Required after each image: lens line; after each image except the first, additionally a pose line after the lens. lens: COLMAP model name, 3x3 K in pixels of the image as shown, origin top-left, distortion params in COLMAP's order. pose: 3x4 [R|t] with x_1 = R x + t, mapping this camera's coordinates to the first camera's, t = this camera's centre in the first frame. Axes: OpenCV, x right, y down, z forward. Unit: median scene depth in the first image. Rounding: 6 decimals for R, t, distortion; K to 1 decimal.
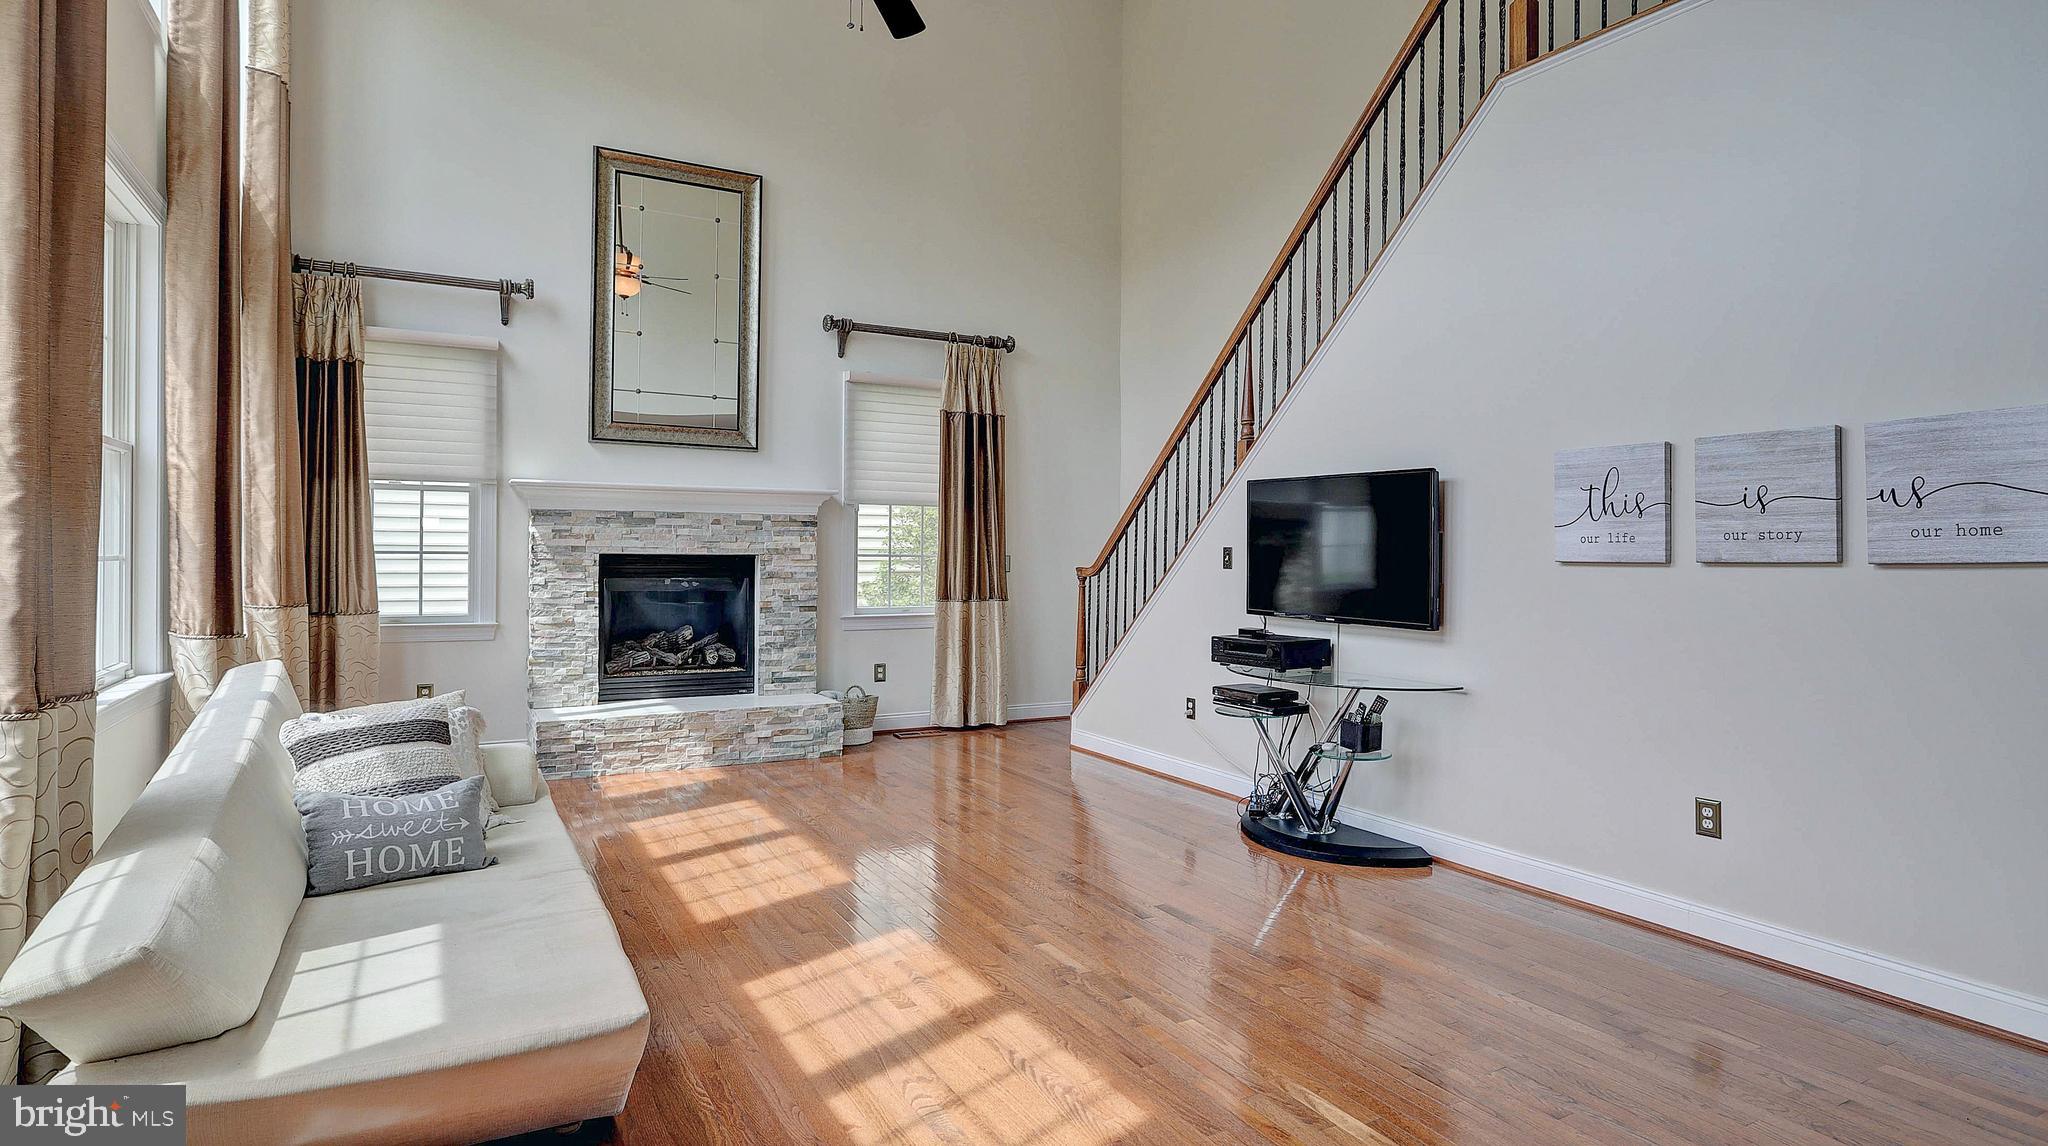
lens RADIAL K [[1074.2, 0, 1019.2], [0, 1074.2, 553.2], [0, 0, 1]] dist [-0.001305, 0.000253]
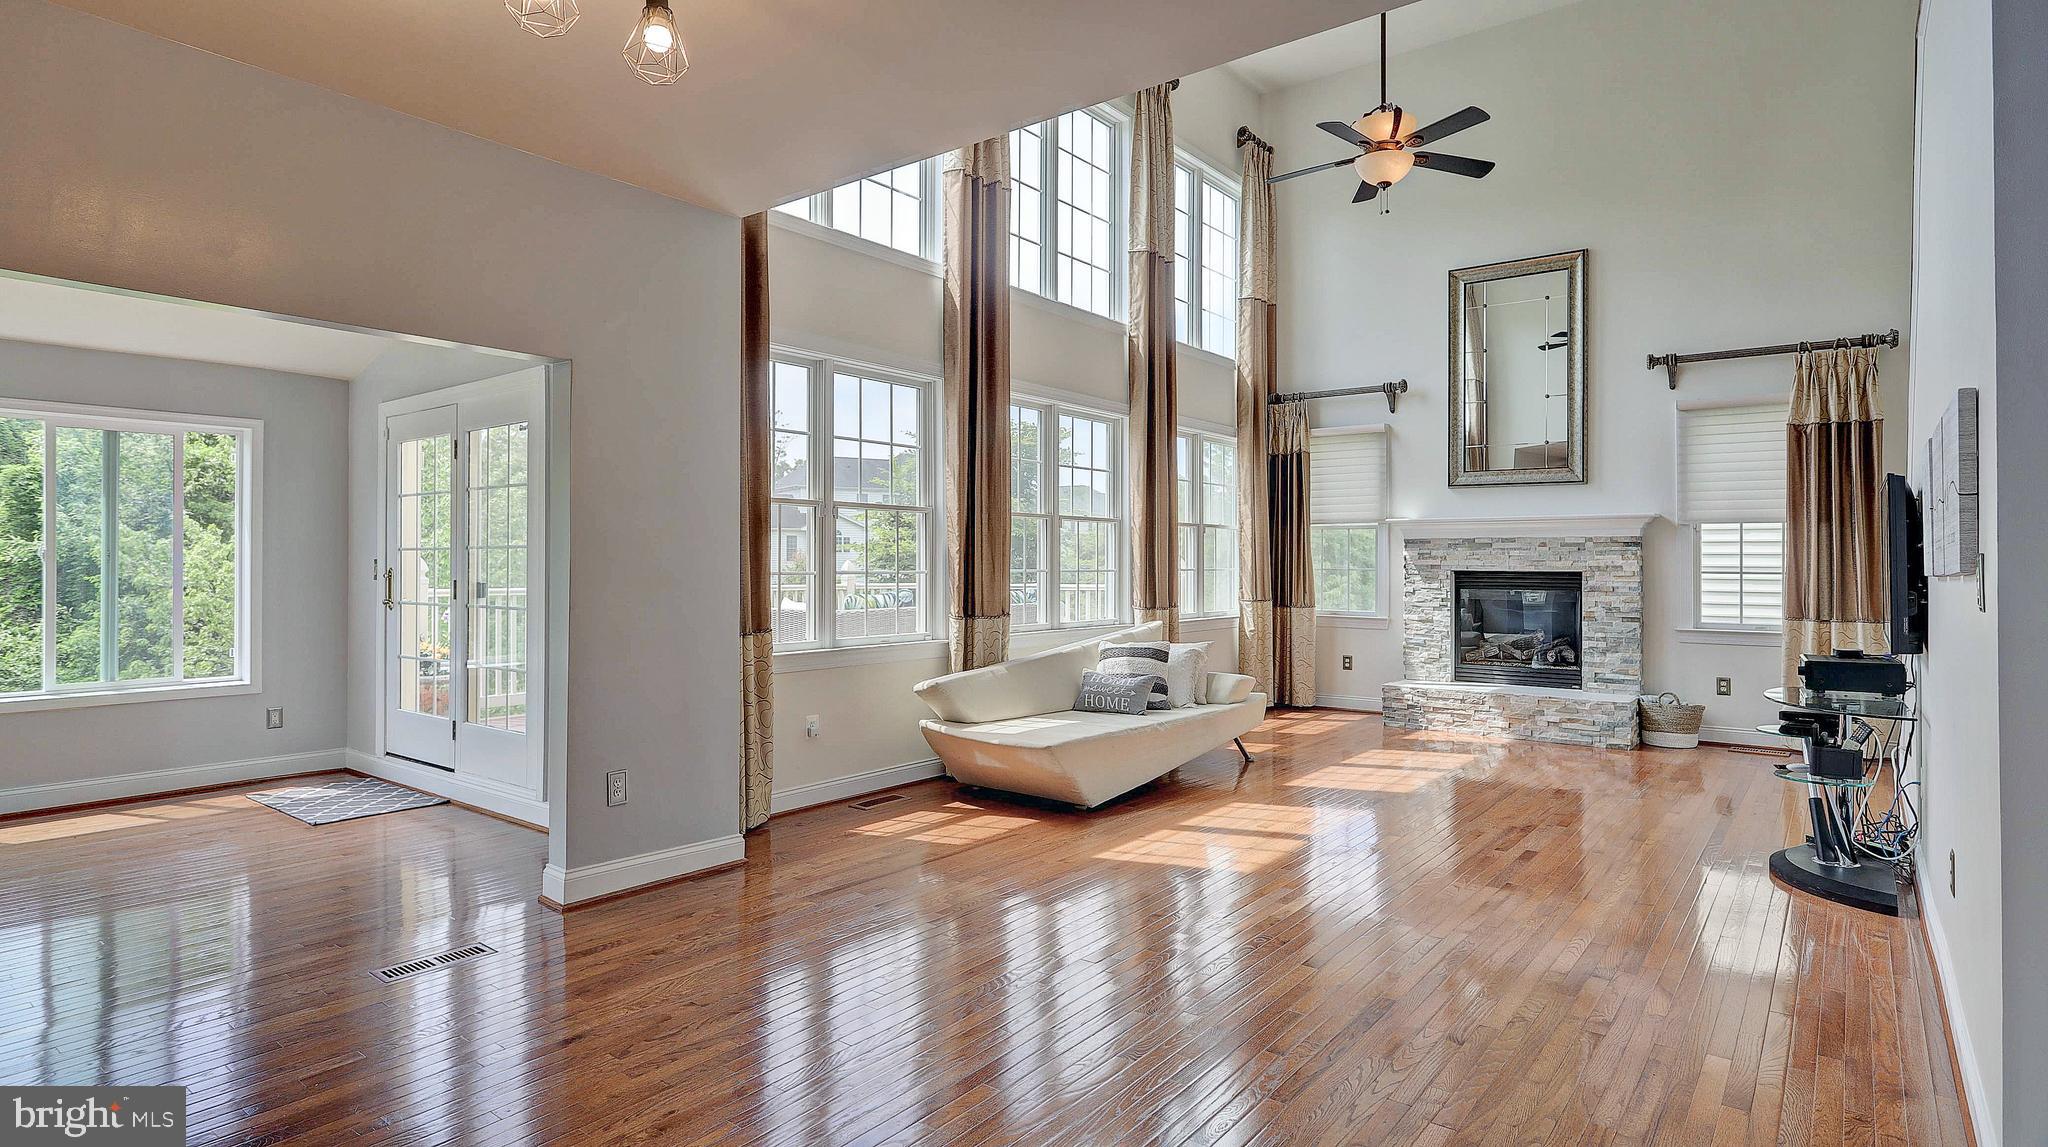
lens RADIAL K [[1074.2, 0, 1019.2], [0, 1074.2, 553.7], [0, 0, 1]] dist [-0.001305, 0.000253]
pose [[0.387882, -0.014689, -0.921592, 0.602810], [-0.002944, 0.999848, -0.017175, 0.004078], [0.921704, 0.009375, 0.387780, -0.024474]]
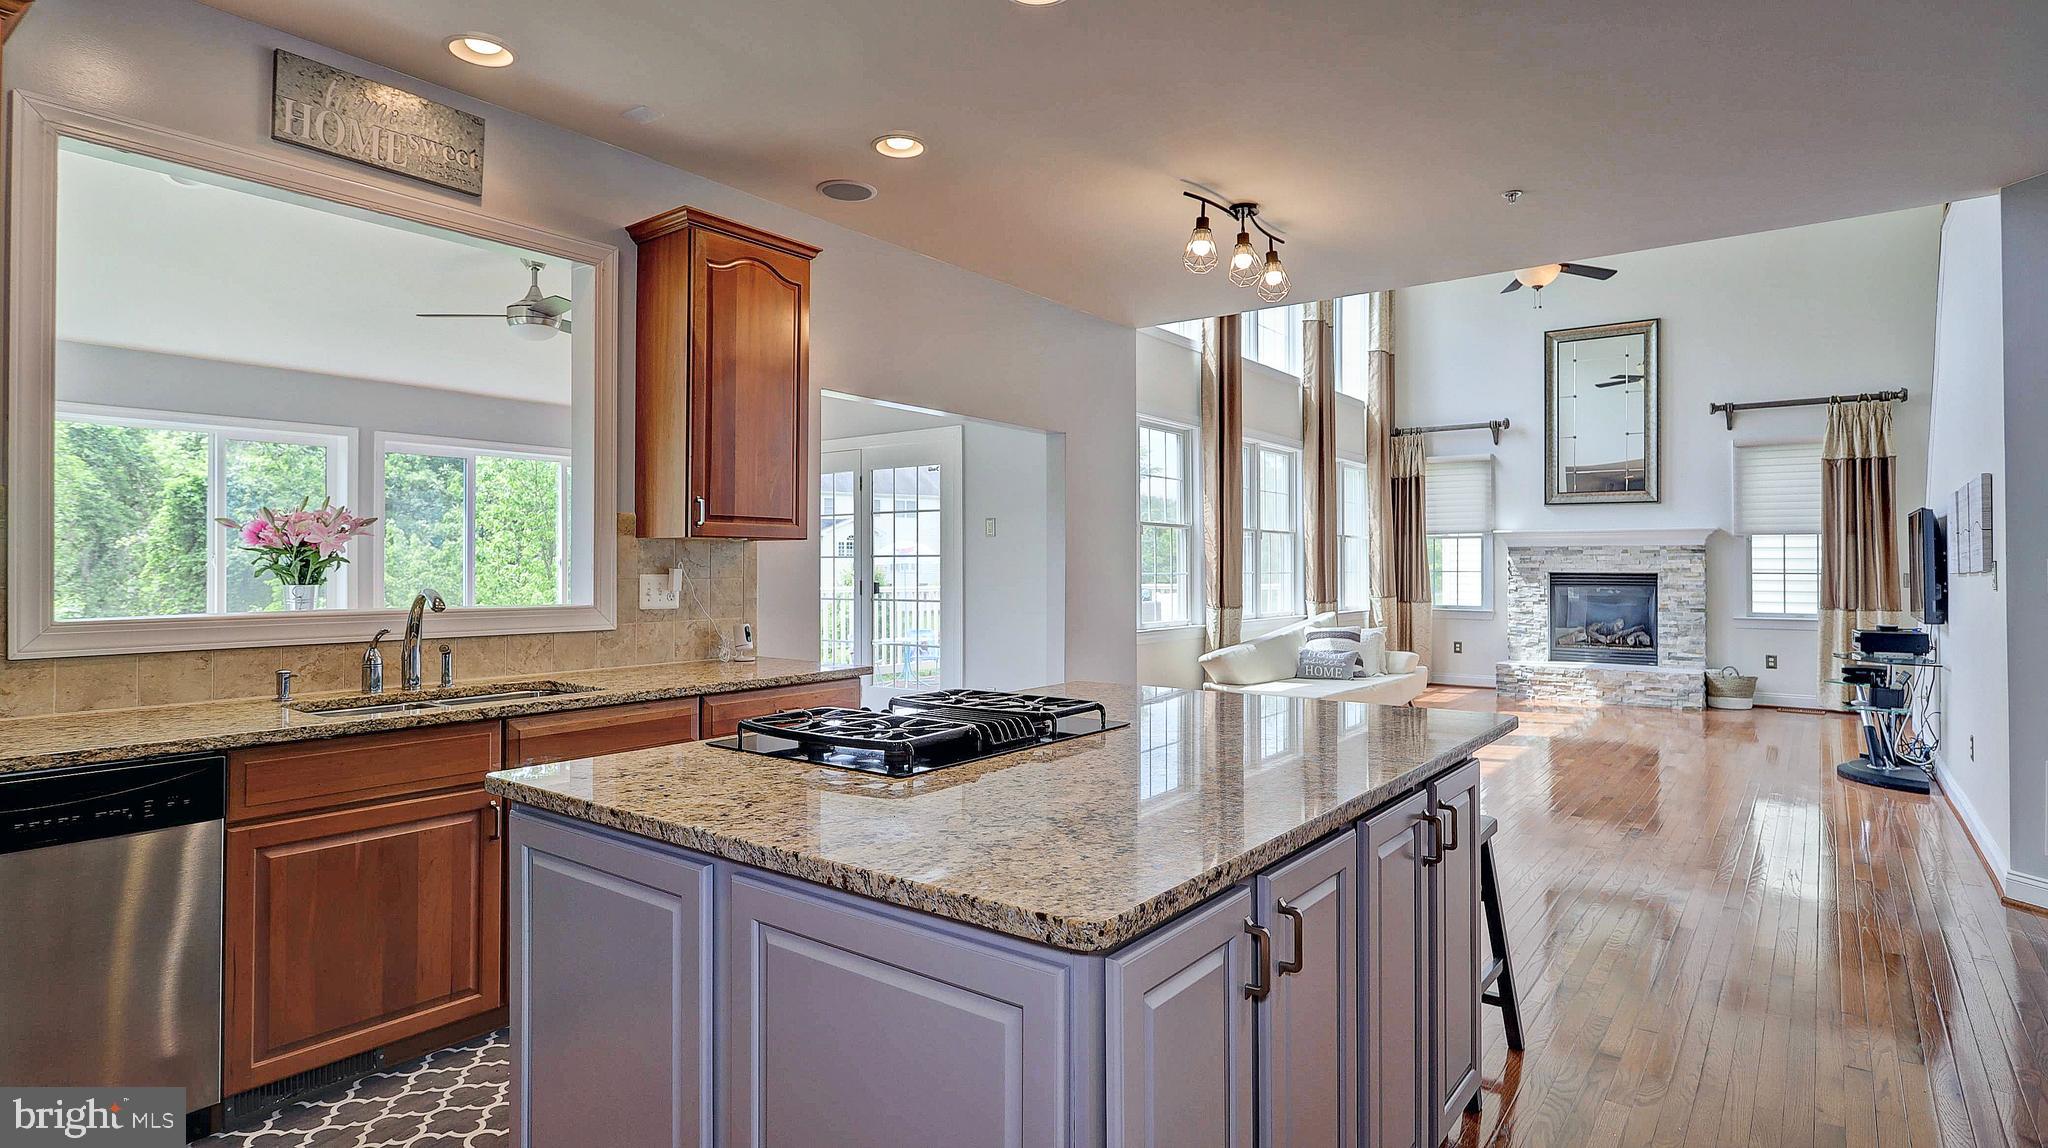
lens RADIAL K [[1074.2, 0, 1019.2], [0, 1074.2, 554.2], [0, 0, 1]] dist [-0.001305, 0.000253]
pose [[0.404712, -0.018428, -0.914259, 0.762031], [-0.000663, 0.999791, -0.020445, 0.007015], [0.914444, 0.008880, 0.404615, -0.413306]]
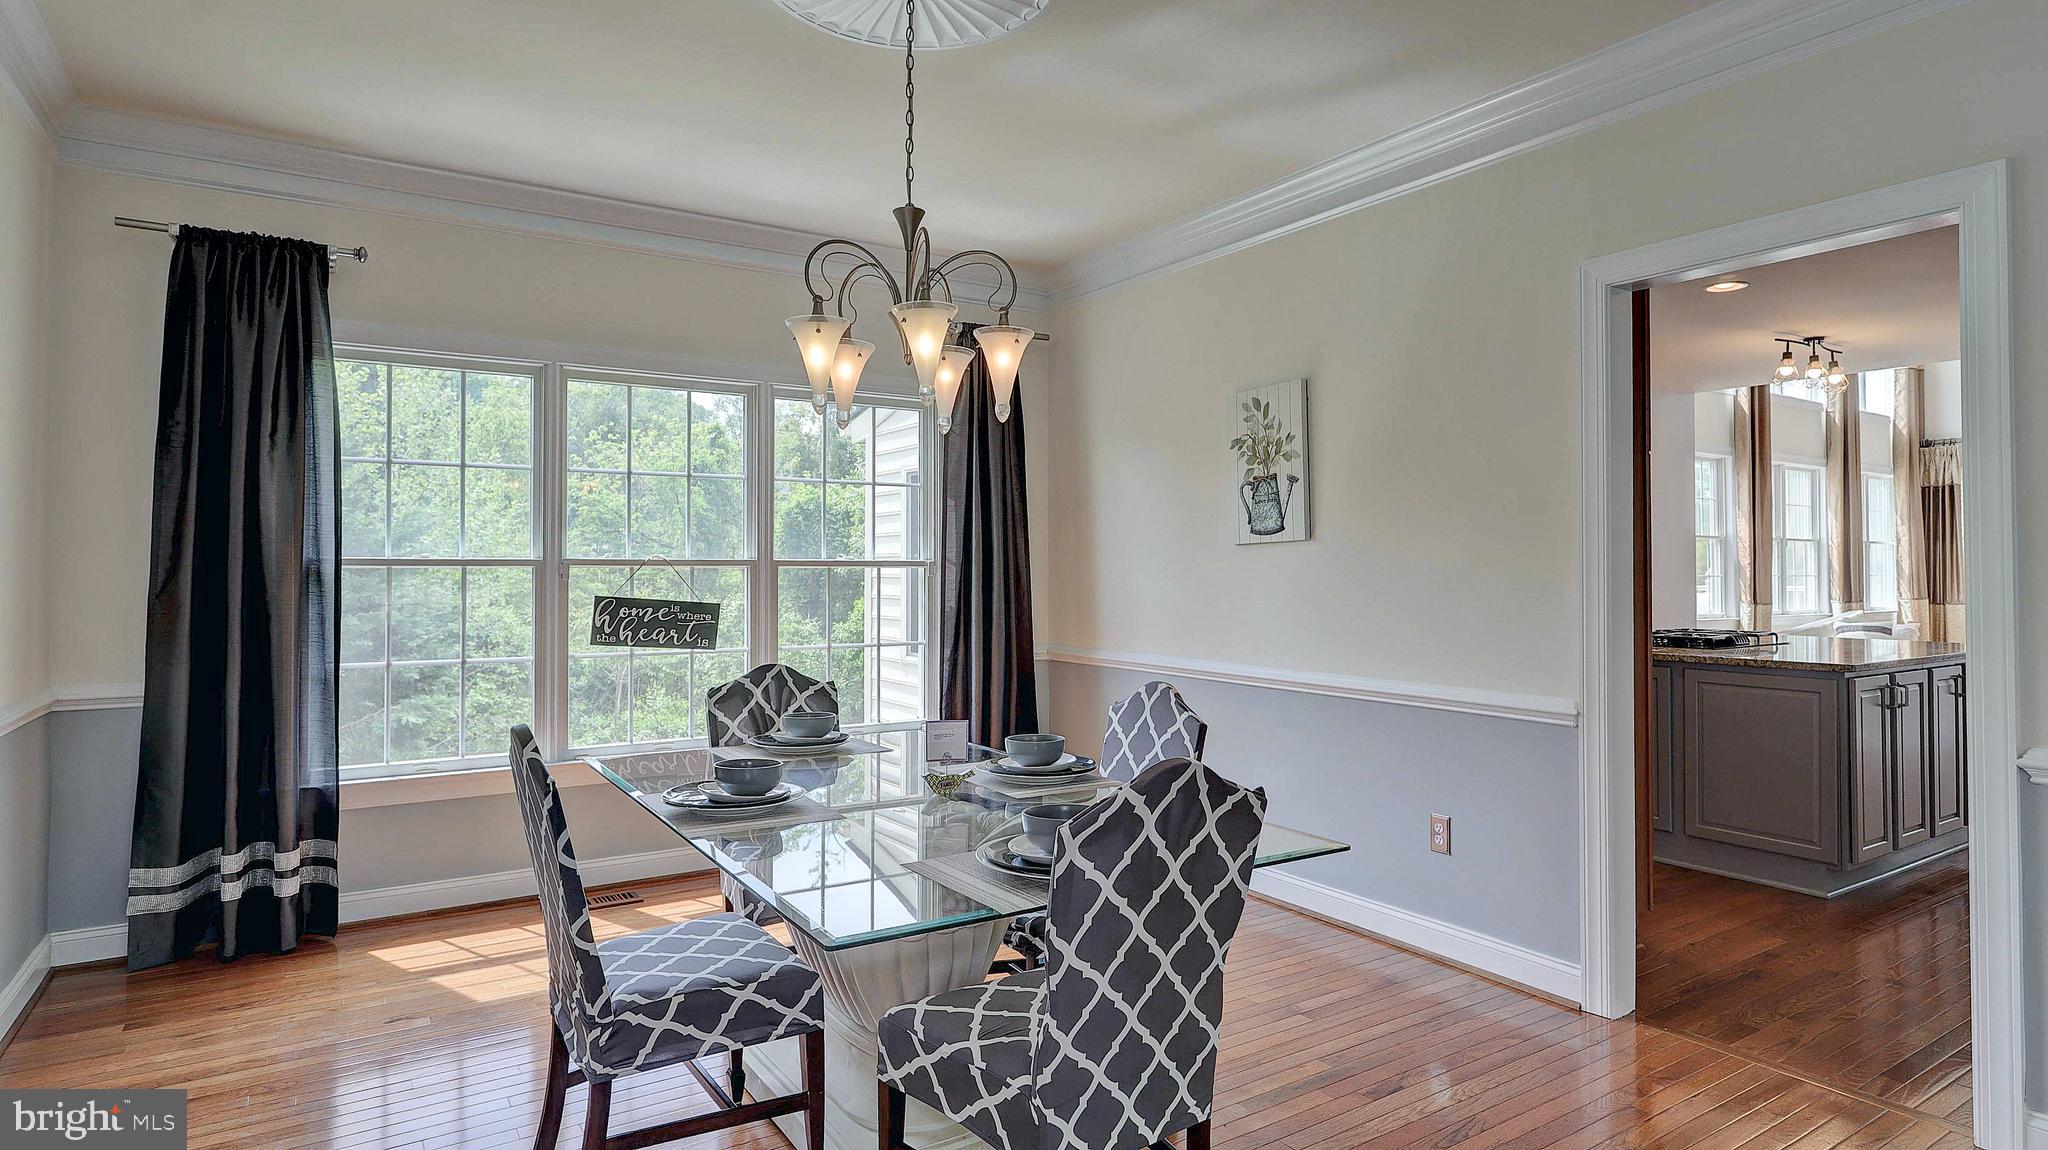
lens RADIAL K [[1098.0, 0, 1024.8], [0, 1098.0, 554.5], [0, 0, 1]] dist [0.000220, 0.000329]
pose [[0.071537, -0.022757, -0.997178, 1.180764], [-0.003316, 0.999729, -0.023053, 0.012746], [0.997432, 0.004956, 0.071442, -0.823769]]
